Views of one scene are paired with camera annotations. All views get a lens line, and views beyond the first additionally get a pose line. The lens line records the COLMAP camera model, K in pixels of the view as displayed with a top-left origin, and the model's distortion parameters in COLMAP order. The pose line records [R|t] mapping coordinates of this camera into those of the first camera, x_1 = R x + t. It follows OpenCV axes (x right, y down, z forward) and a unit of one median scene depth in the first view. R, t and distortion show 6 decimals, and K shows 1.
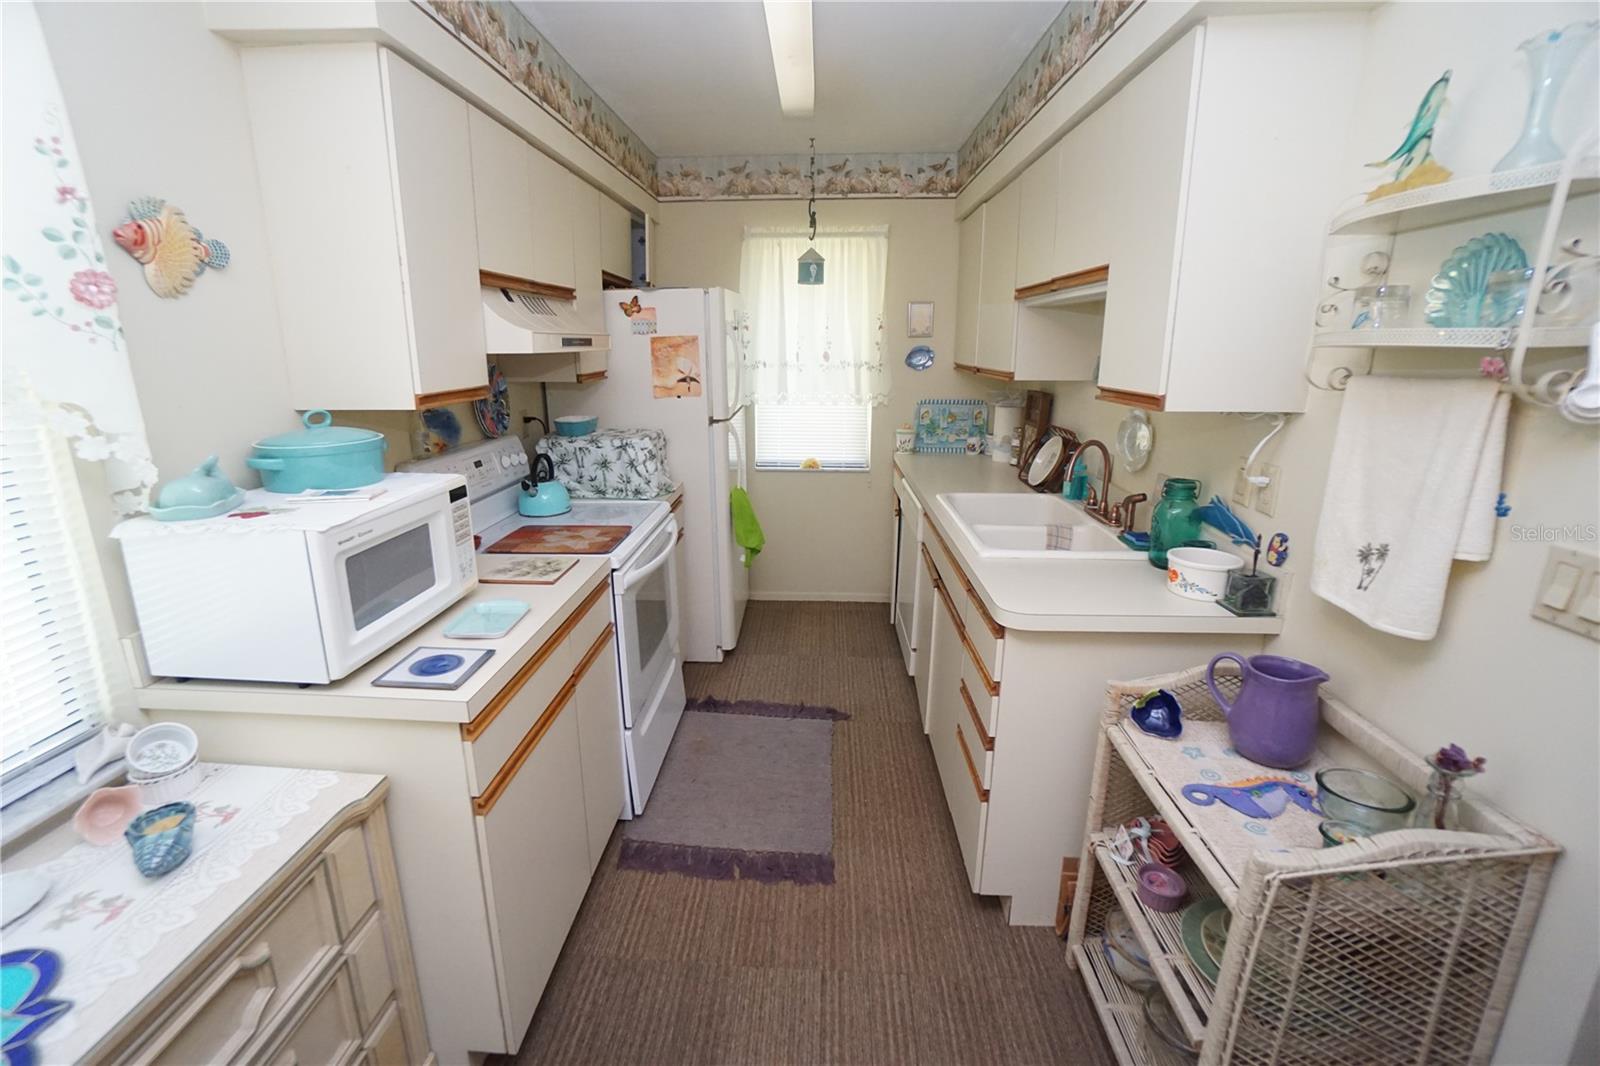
lens RADIAL K [[711.3, 0, 773.7], [0, 711.3, 523.9], [0, 0, 1]] dist [-0.062064, 0.026306]
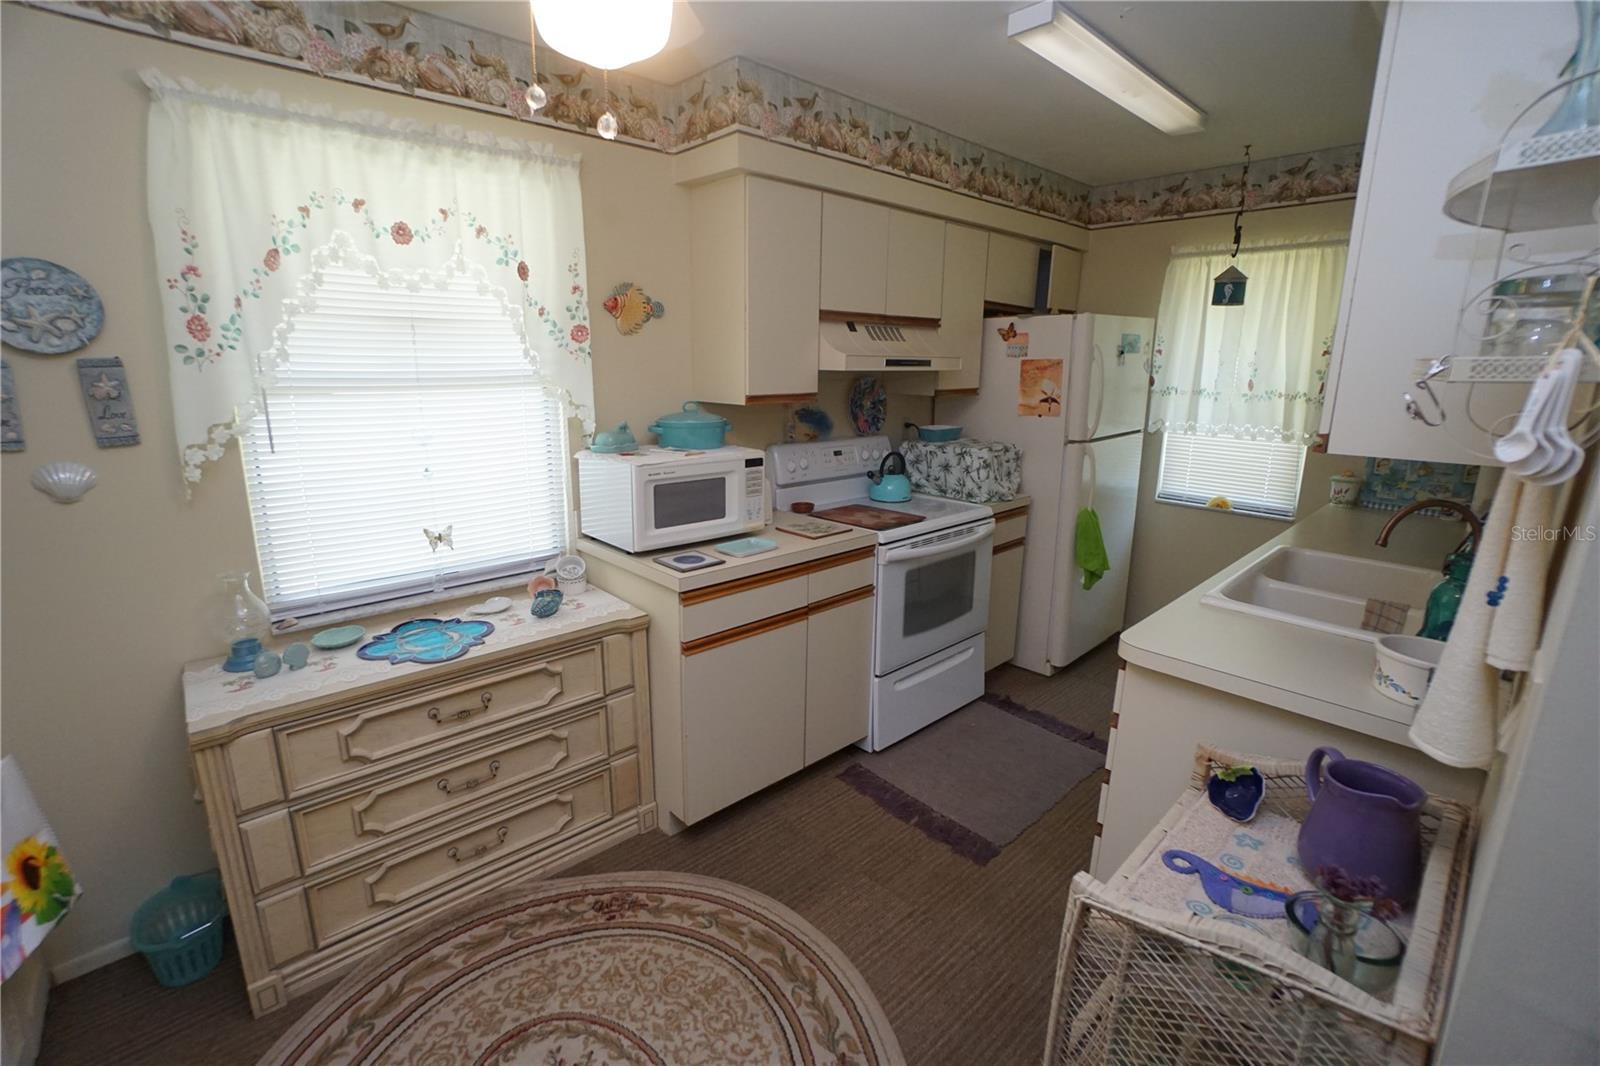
lens RADIAL K [[711.3, 0, 773.7], [0, 711.3, 523.9], [0, 0, 1]] dist [-0.062064, 0.026306]
pose [[0.716582, 0.165226, -0.677650, 0.357628], [-0.181348, 0.982260, 0.047730, 0.002904], [0.673515, 0.088688, 0.733834, -0.037244]]
